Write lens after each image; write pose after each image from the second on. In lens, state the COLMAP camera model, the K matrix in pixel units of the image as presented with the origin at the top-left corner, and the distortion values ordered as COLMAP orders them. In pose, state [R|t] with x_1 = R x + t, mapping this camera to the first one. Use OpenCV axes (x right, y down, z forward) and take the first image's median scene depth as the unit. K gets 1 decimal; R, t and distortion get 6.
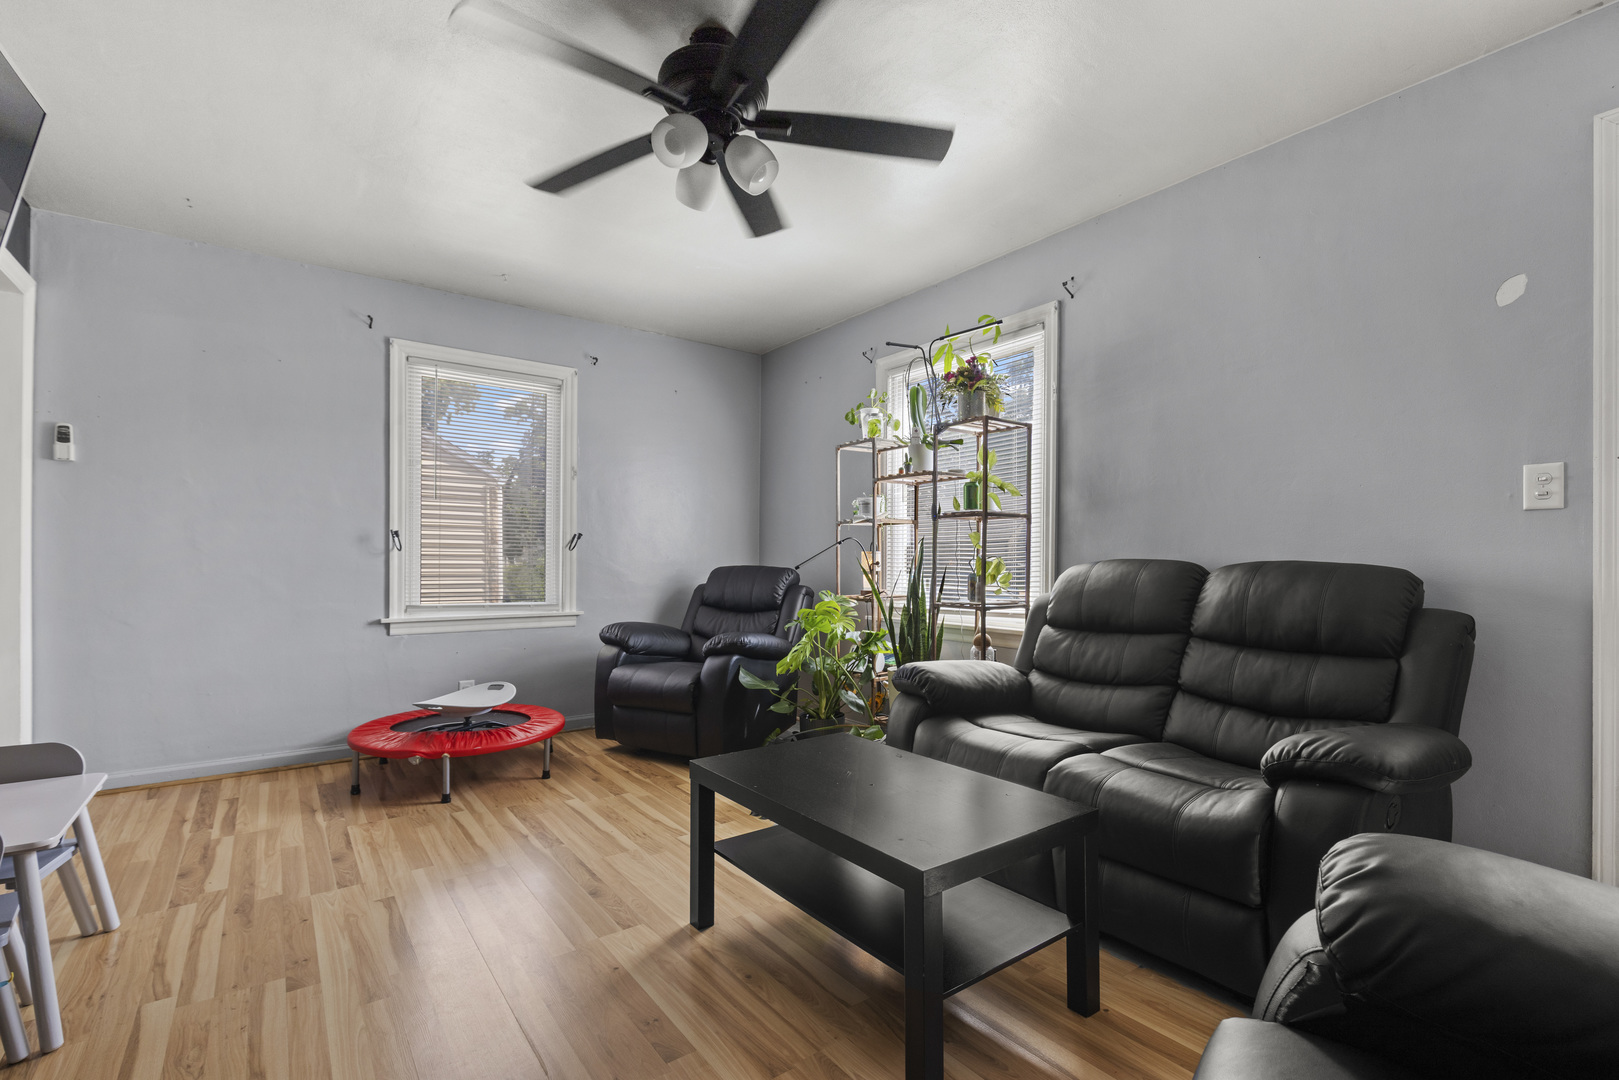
lens RADIAL K [[738.8, 0, 815.1], [0, 738.8, 552.1], [0, 0, 1]] dist [0.006007, 0.001155]
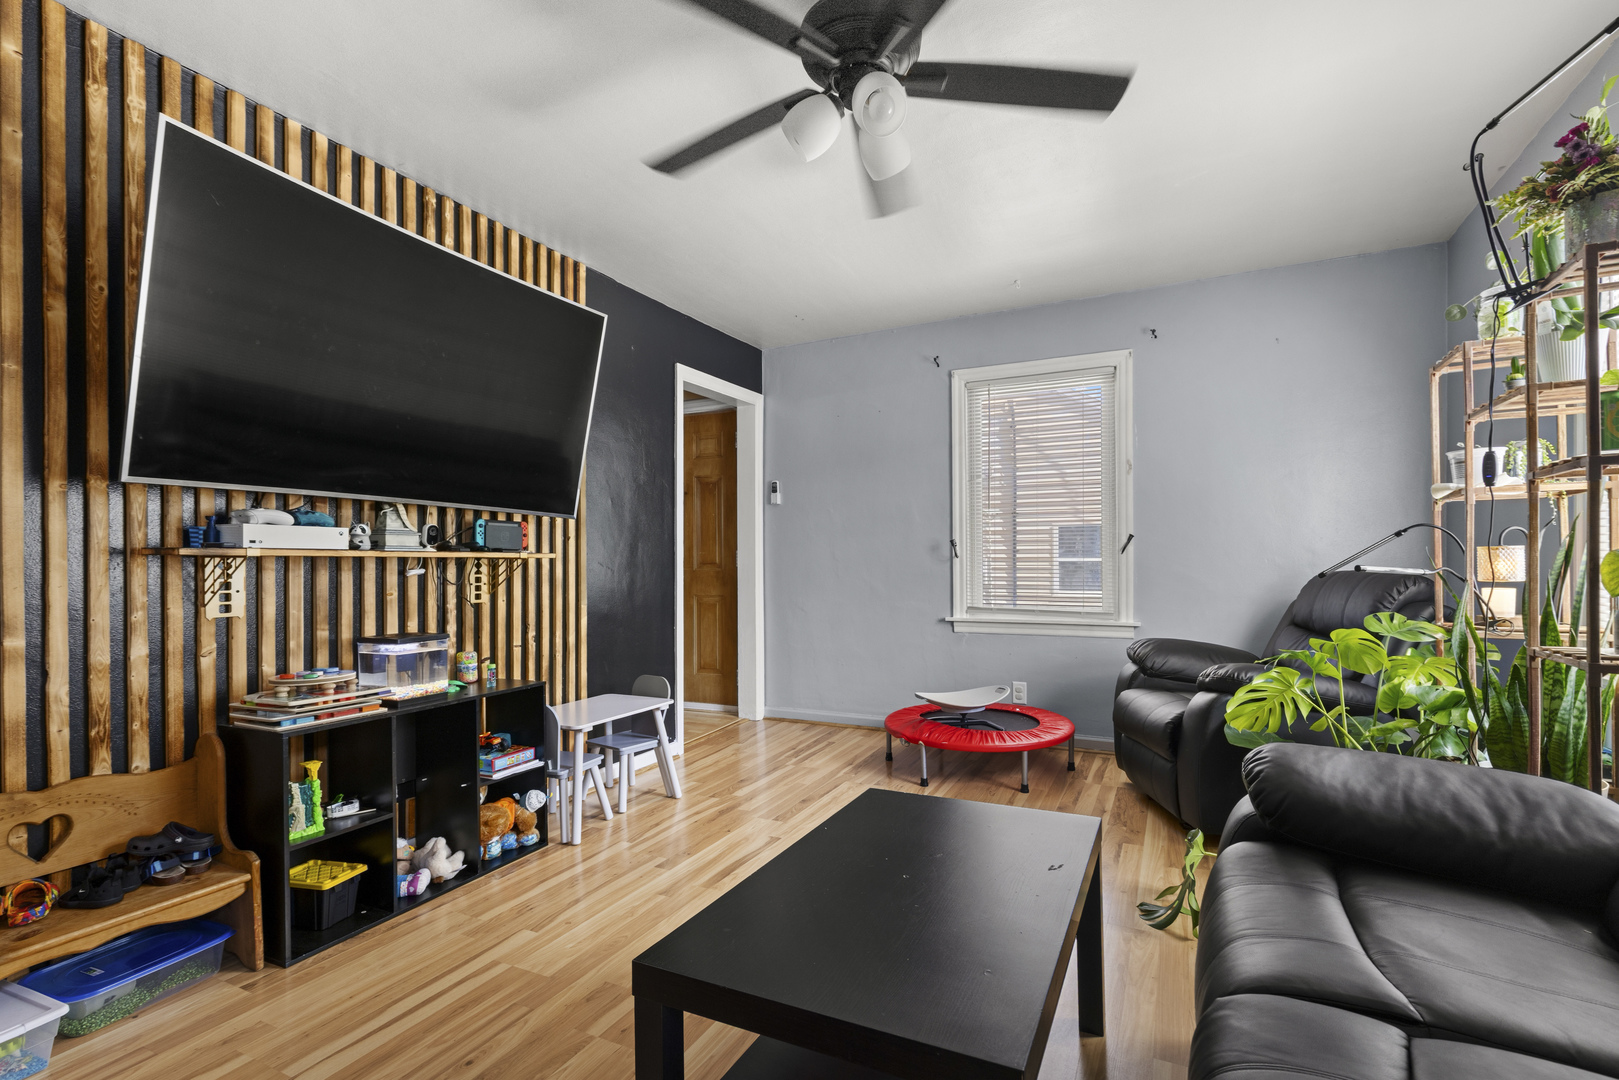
lens RADIAL K [[738.8, 0, 814.8], [0, 738.8, 552.2], [0, 0, 1]] dist [0.006007, 0.001155]
pose [[0.457546, -0.022882, -0.888891, 0.352713], [0.017874, 0.999704, -0.016534, 0.005262], [0.889006, -0.008323, 0.457819, 0.304648]]
